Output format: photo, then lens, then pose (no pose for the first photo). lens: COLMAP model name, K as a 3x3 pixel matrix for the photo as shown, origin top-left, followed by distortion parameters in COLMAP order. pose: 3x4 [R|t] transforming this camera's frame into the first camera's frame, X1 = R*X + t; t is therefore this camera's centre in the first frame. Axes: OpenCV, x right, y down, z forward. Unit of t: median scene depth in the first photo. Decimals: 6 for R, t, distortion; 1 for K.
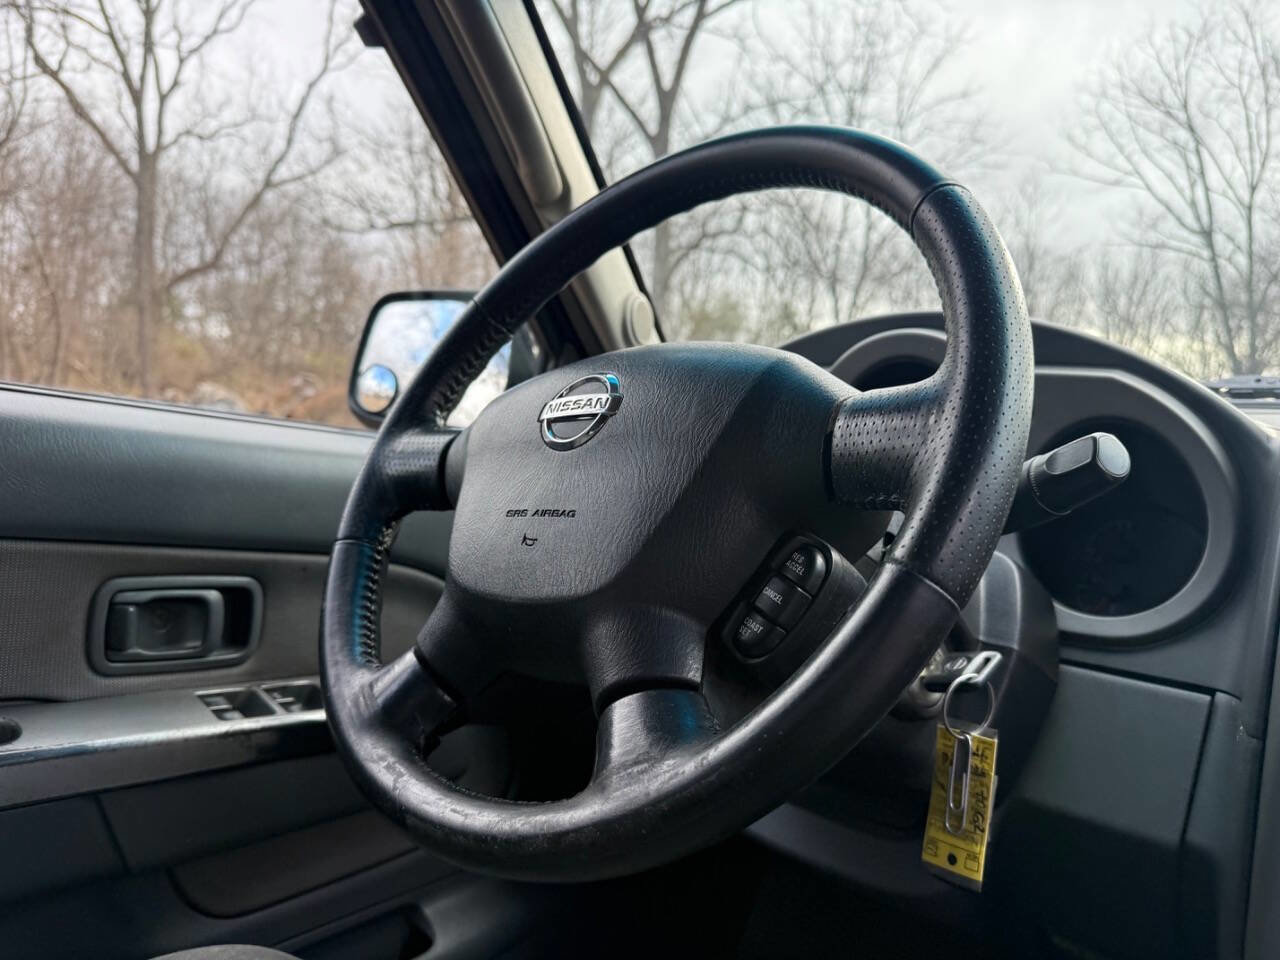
lens RADIAL K [[921.7, 0, 622.9], [0, 921.7, 480.4], [0, 0, 1]] dist [0.001853, -0.000723]
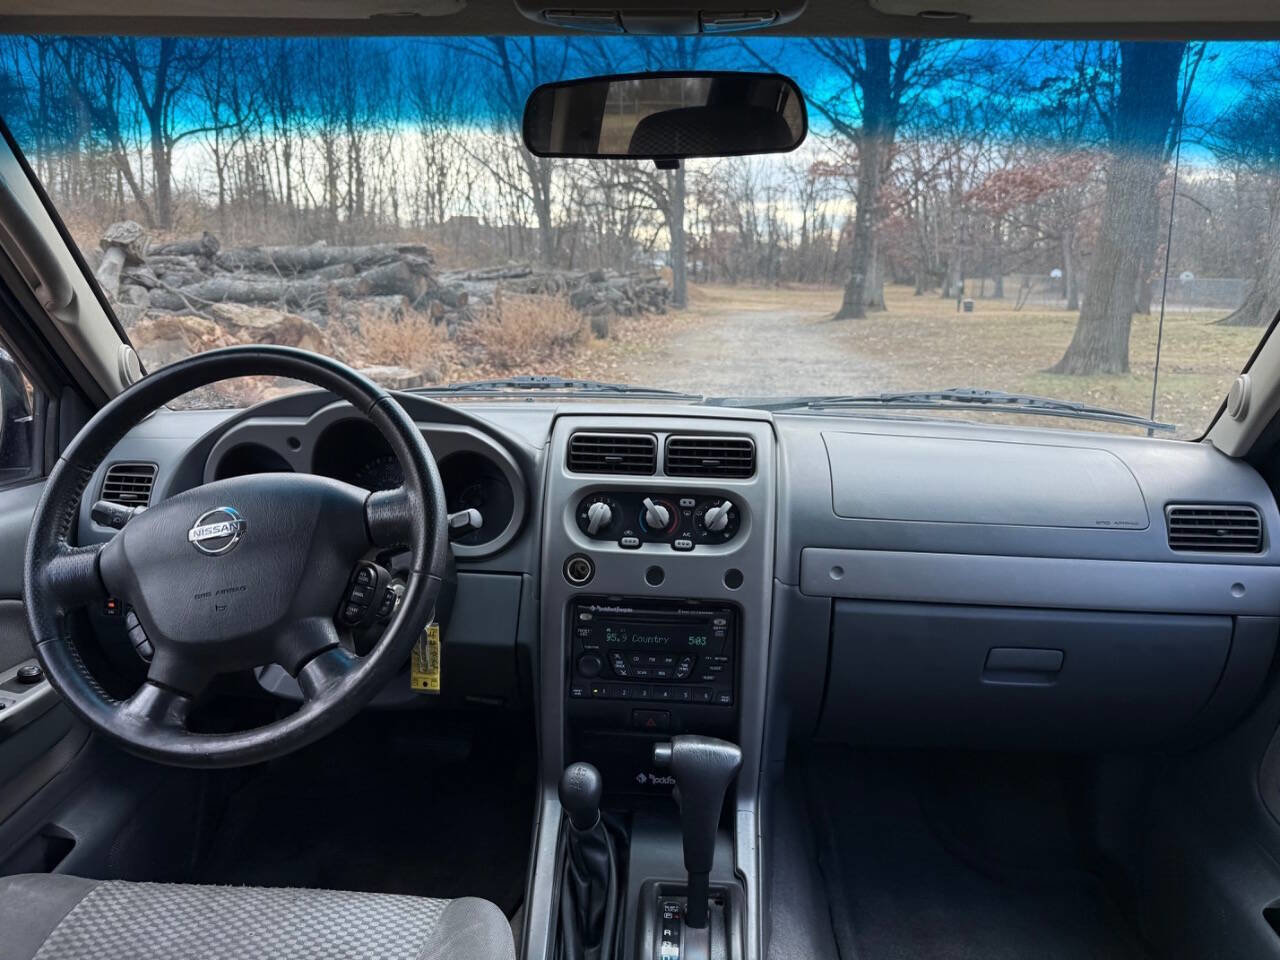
lens RADIAL K [[920.3, 0, 619.4], [0, 920.3, 504.0], [0, 0, 1]] dist [0.068448, -0.131753]
pose [[0.783560, -0.204309, 0.586764, -0.460629], [0.063226, 0.965706, 0.251823, -0.501469], [-0.618091, -0.160220, 0.769606, -0.859013]]
